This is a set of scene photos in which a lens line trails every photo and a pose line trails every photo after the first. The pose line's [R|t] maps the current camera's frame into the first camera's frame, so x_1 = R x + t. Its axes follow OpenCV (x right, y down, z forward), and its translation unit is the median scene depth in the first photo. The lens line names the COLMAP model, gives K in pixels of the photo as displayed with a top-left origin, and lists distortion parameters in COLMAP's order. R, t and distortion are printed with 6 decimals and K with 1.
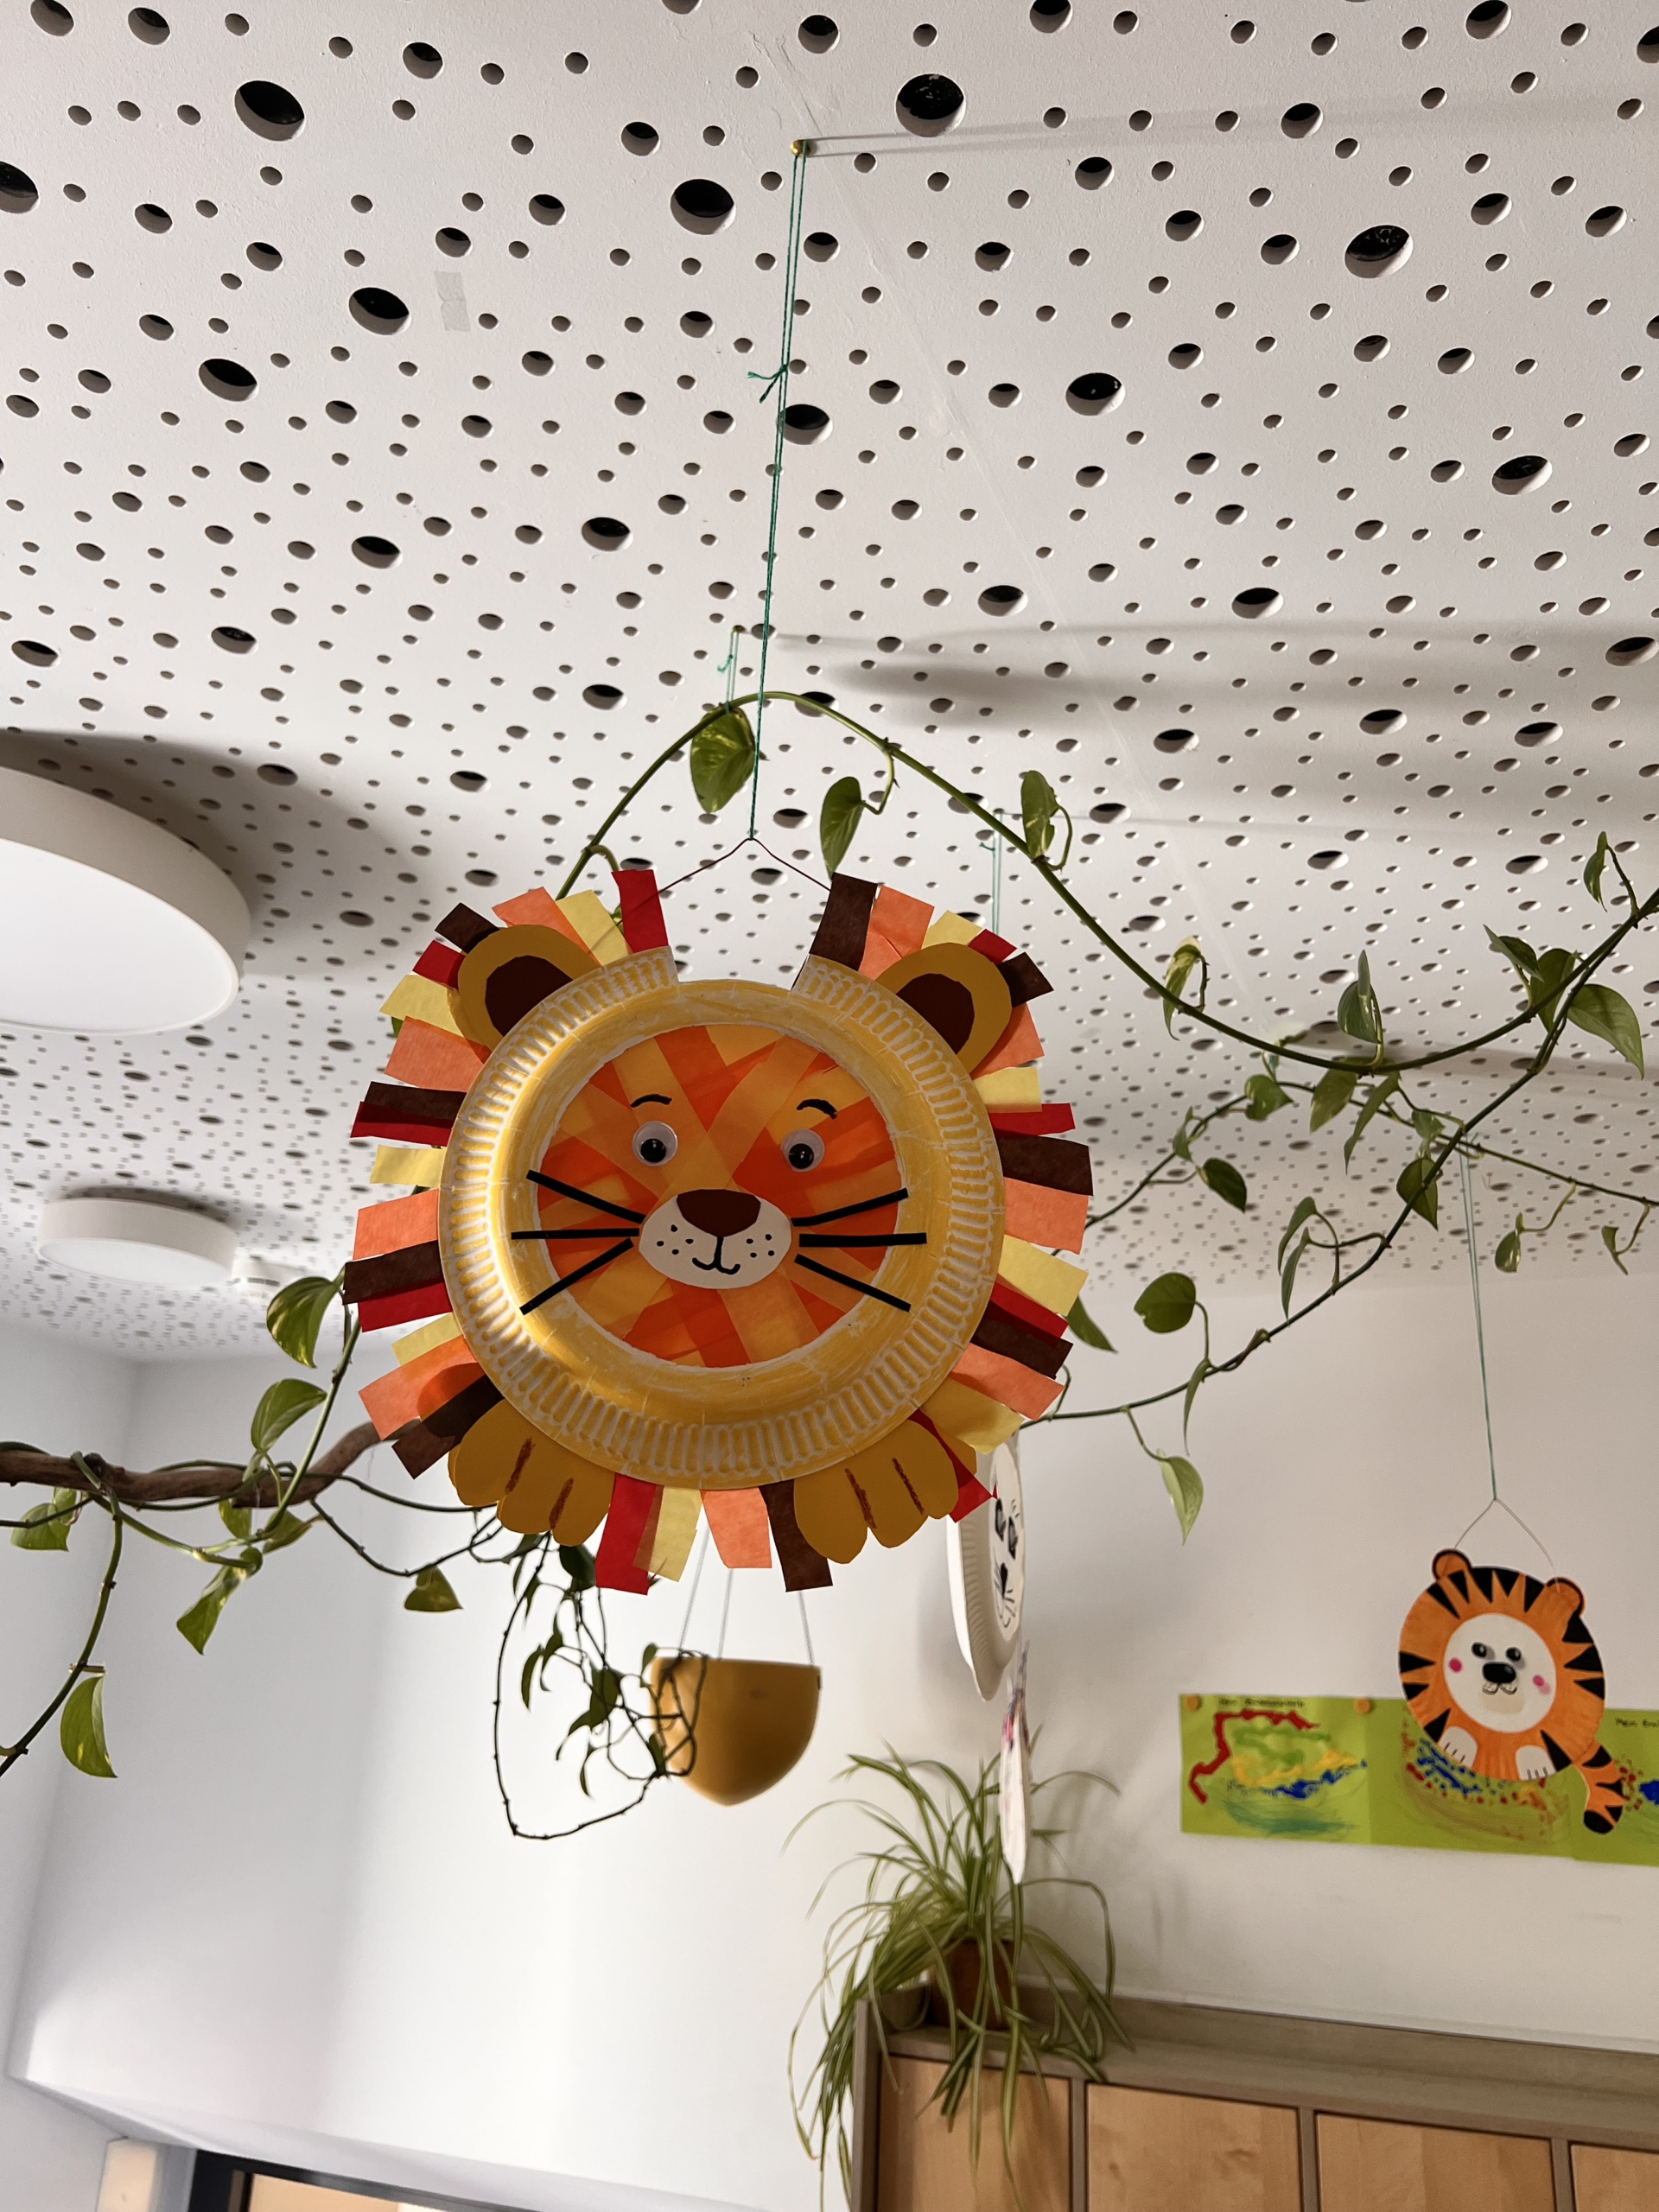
lens RADIAL K [[1666.1, 0, 833.1], [0, 1666.1, 1107.4], [0, 0, 1]] dist [0.007243, -0.014559]
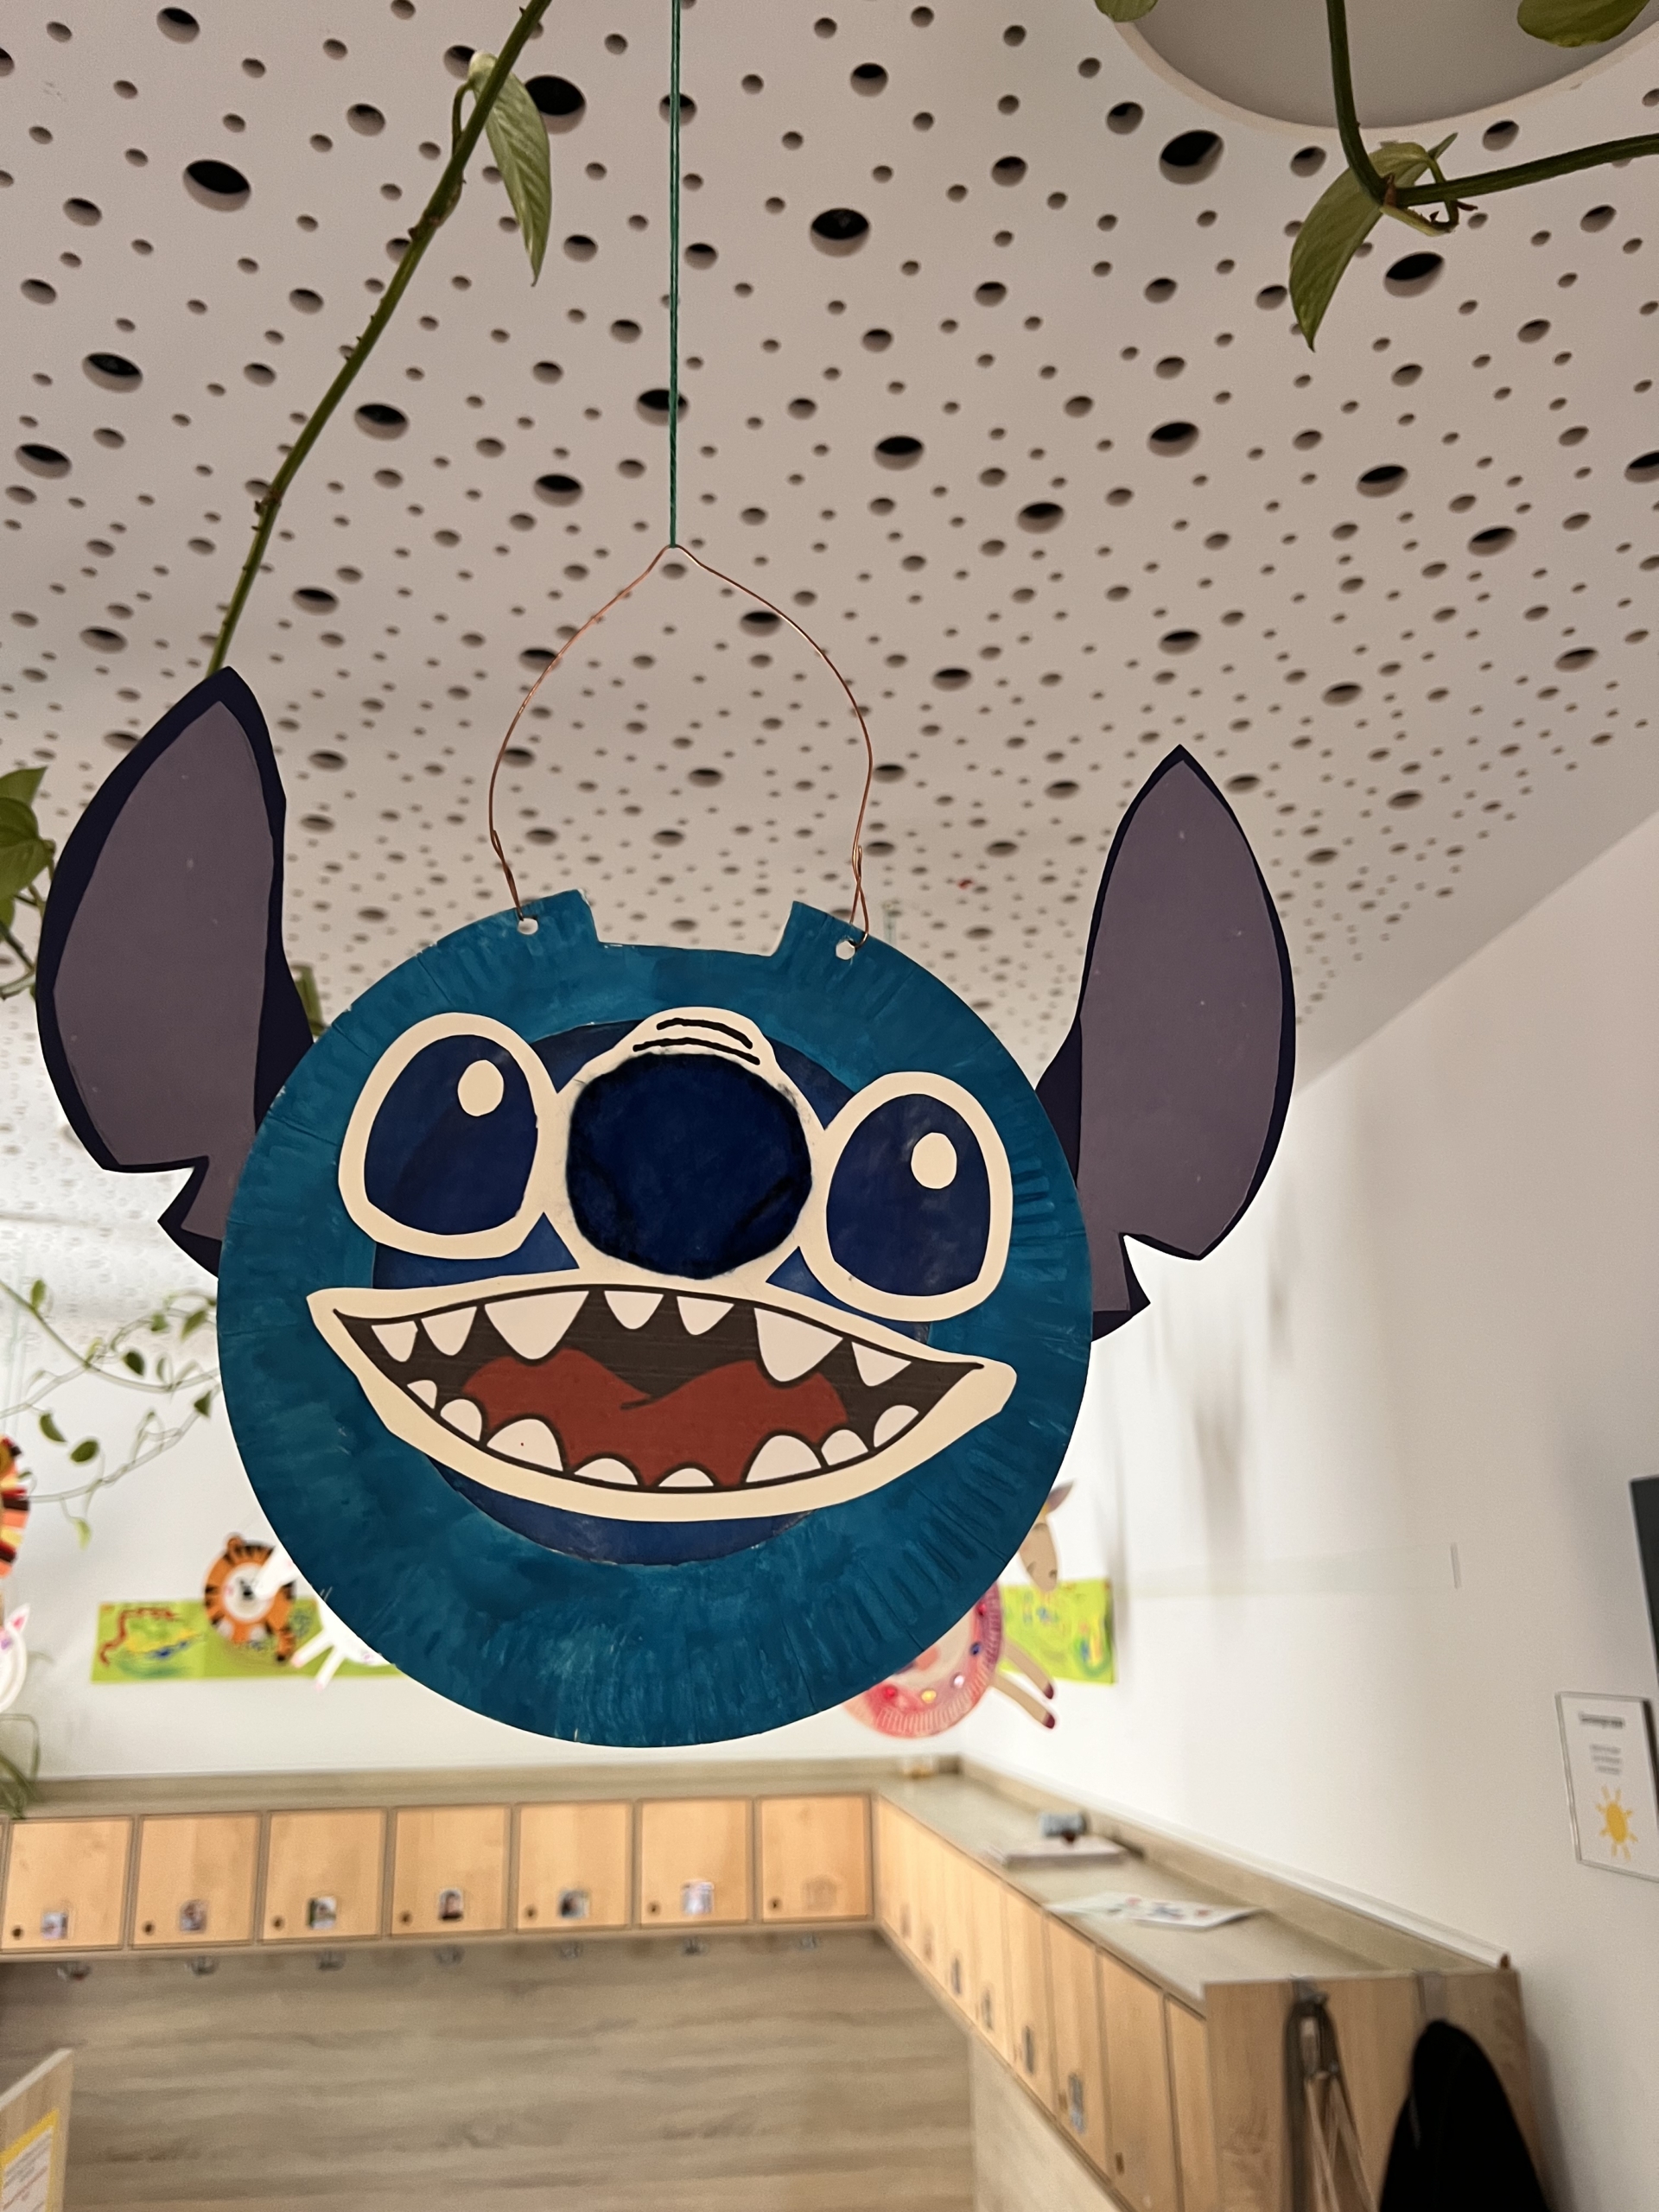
lens RADIAL K [[1666.1, 0, 829.0], [0, 1666.1, 1106.8], [0, 0, 1]] dist [0.007243, -0.014559]
pose [[0.849465, 0.087025, 0.520419, -0.092872], [-0.129060, 0.990615, 0.045010, -0.338423], [-0.511617, -0.105399, 0.852724, -0.815469]]
